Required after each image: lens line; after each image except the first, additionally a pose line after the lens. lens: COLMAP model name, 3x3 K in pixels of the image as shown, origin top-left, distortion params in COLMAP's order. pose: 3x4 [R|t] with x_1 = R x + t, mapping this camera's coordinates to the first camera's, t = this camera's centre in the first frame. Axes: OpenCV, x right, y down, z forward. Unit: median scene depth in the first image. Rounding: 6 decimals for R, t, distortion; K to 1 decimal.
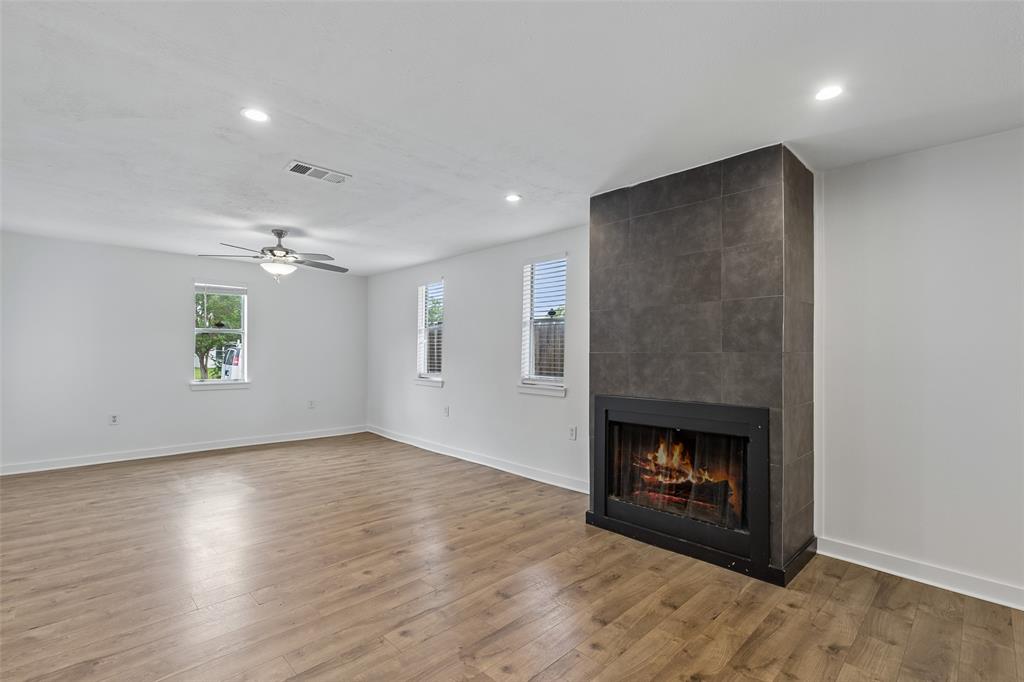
lens RADIAL K [[466.3, 0, 509.9], [0, 466.3, 352.6], [0, 0, 1]] dist [0.012881, -0.000185]
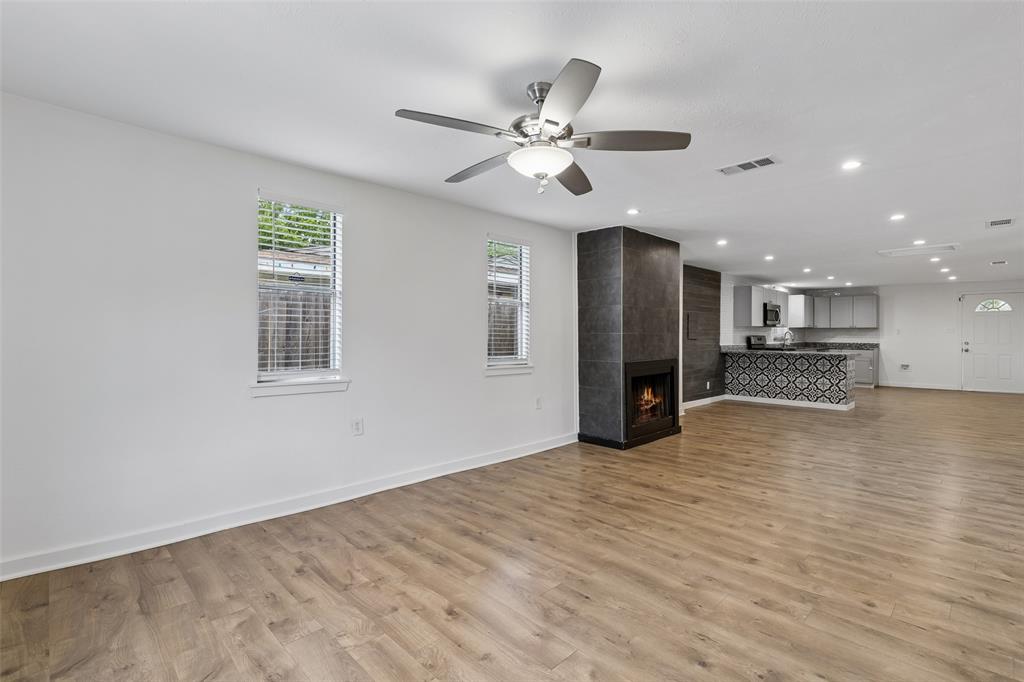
lens RADIAL K [[477.8, 0, 512.0], [0, 477.8, 341.0], [0, 0, 1]] dist [-0.001127, -0.000437]
pose [[-0.005708, -0.016536, 0.999847, -1.261239], [-0.000033, 0.999863, 0.016536, -0.001178], [-0.999984, 0.000062, -0.005708, 1.296879]]
